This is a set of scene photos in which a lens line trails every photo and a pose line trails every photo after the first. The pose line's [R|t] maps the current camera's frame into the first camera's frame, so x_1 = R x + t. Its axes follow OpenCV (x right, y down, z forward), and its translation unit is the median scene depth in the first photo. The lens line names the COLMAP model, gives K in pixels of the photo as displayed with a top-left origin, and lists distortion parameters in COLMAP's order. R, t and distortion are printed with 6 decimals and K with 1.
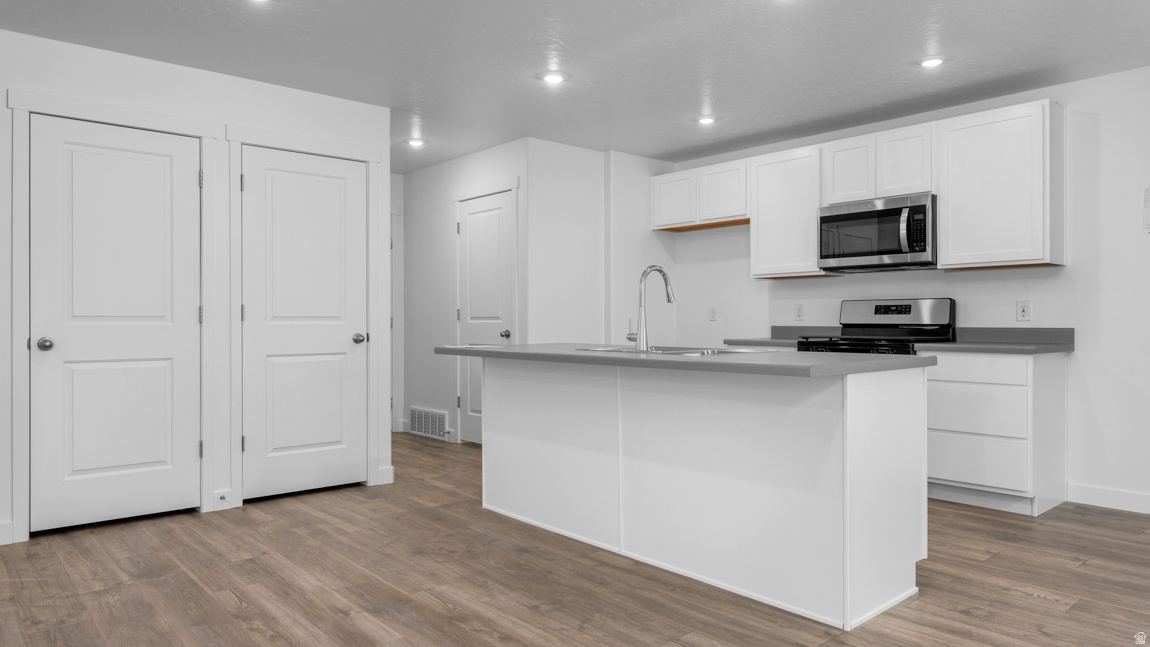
lens RADIAL K [[736.9, 0, 577.0], [0, 736.9, 329.4], [0, 0, 1]] dist [-0.007046, 0.002907]
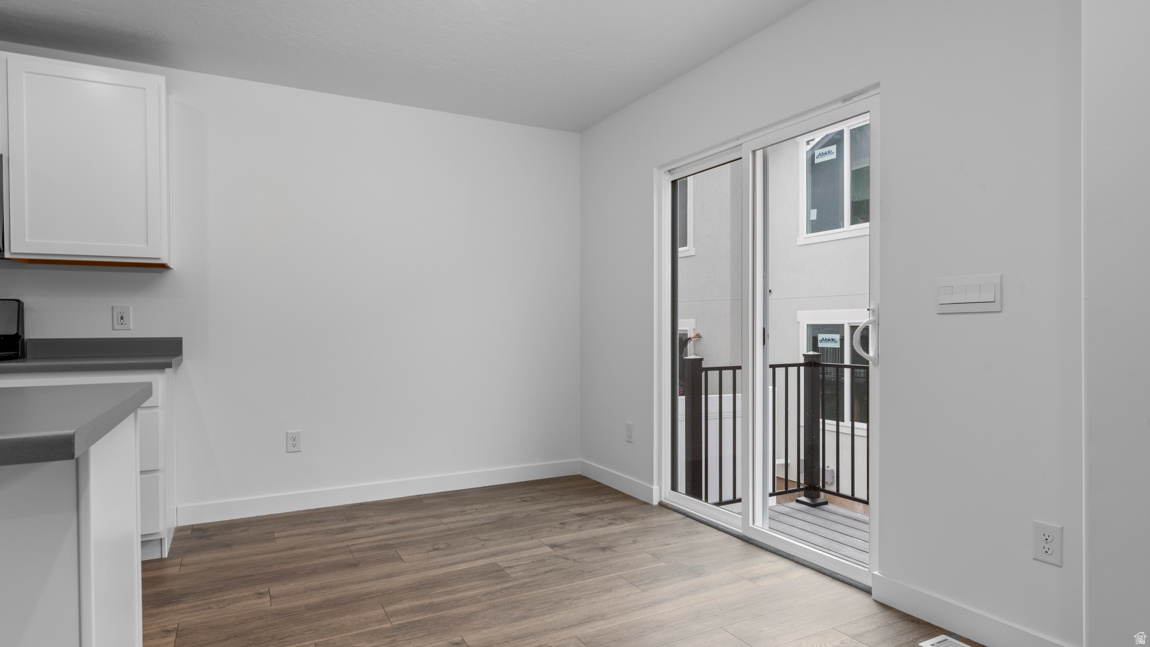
lens RADIAL K [[631.3, 0, 578.5], [0, 631.3, 330.4], [0, 0, 1]] dist [0.001712, 0.001079]
pose [[0.220541, -0.004192, 0.975369, 0.013423], [0.015809, 0.999875, 0.000723, -0.003905], [-0.975250, 0.015260, 0.220580, 0.418162]]
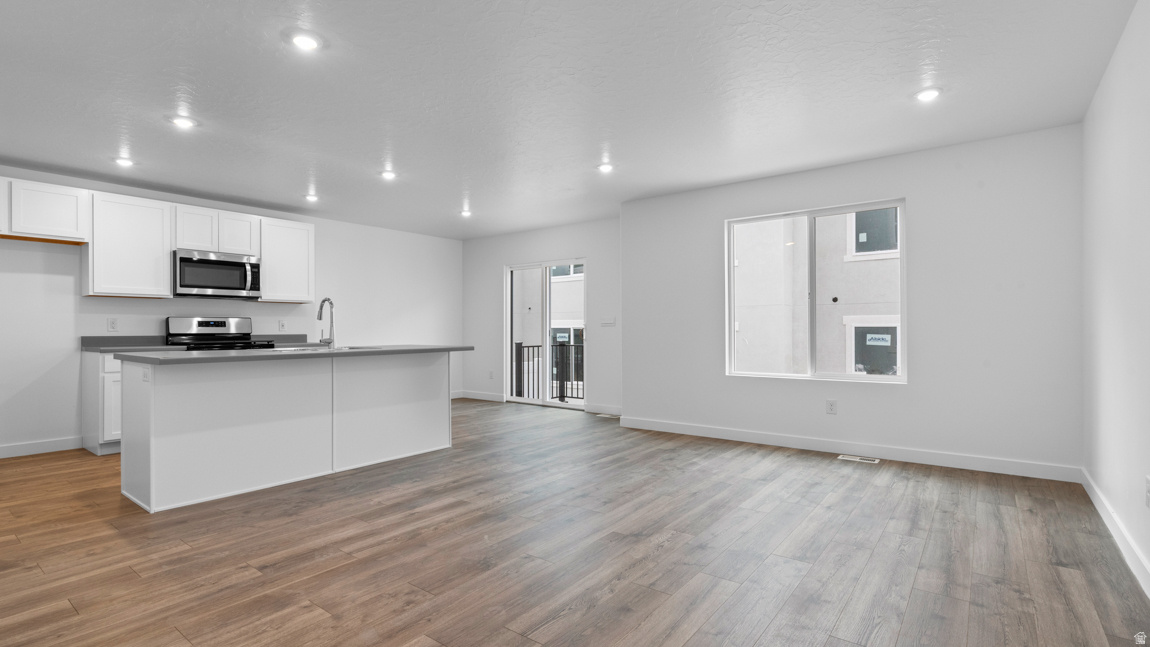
lens RADIAL K [[543.8, 0, 573.4], [0, 543.8, 324.9], [0, 0, 1]] dist [0.002653, 0.000254]
pose [[-0.190921, 0.008497, 0.981569, -1.194043], [0.015559, 0.999863, -0.005629, -0.009780], [-0.981482, 0.014197, -0.191027, 0.678642]]
